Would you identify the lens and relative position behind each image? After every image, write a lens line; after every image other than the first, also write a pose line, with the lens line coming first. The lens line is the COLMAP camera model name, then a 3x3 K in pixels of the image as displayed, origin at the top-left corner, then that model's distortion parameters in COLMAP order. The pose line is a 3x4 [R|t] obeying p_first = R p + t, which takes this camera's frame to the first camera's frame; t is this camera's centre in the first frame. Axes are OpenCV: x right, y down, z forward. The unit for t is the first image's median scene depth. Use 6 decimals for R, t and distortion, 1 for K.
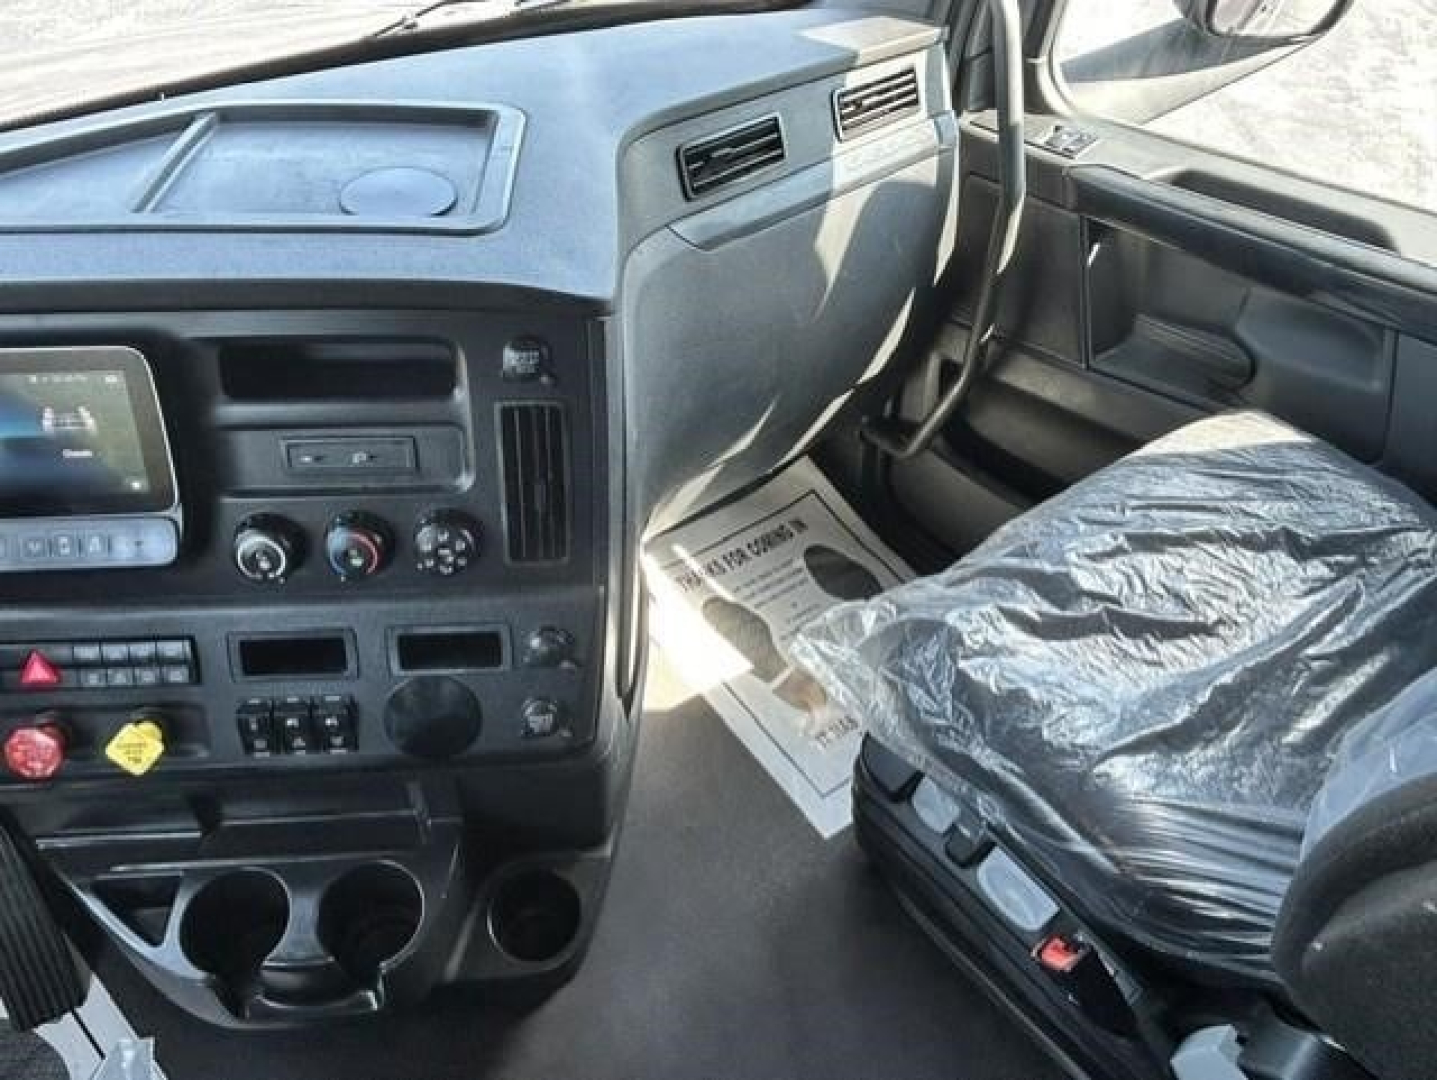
lens RADIAL K [[1048.9, 0, 719.1], [0, 1048.9, 539.3], [0, 0, 1]] dist [0.002049, -0.072828]
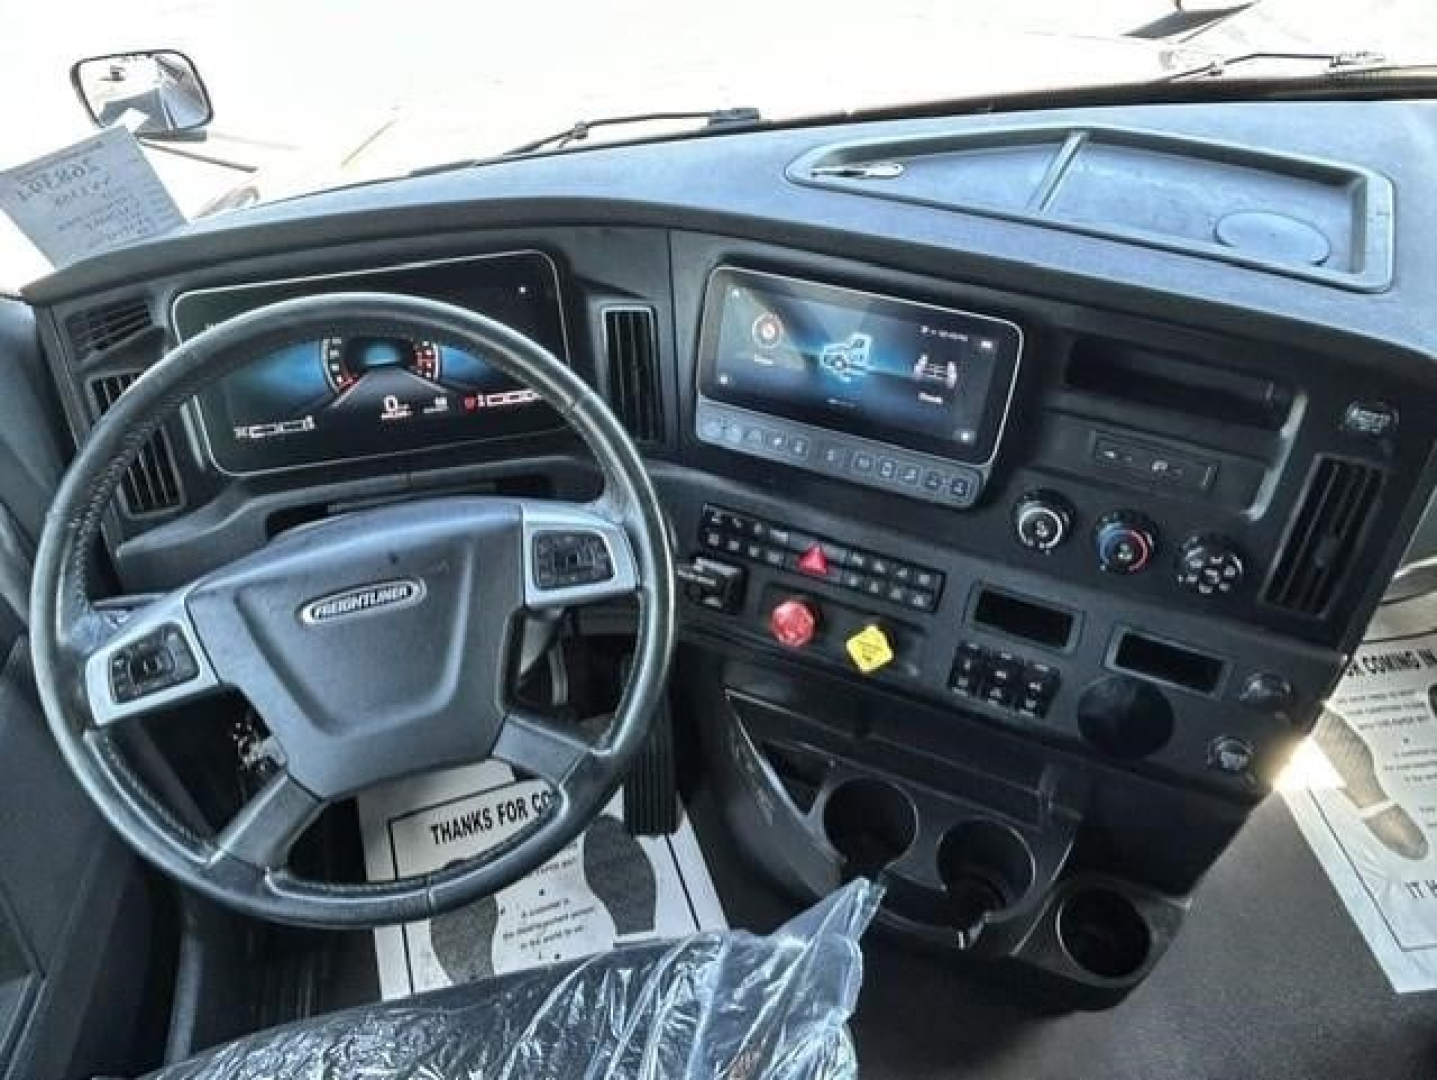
lens RADIAL K [[1031.4, 0, 718.5], [0, 1031.4, 540.0], [0, 0, 1]] dist [0.002567, -0.006392]
pose [[0.865044, 0.299454, -0.402524, -0.268237], [-0.307794, 0.950362, 0.045548, 0.081269], [0.396183, 0.084494, 0.914276, -0.140396]]
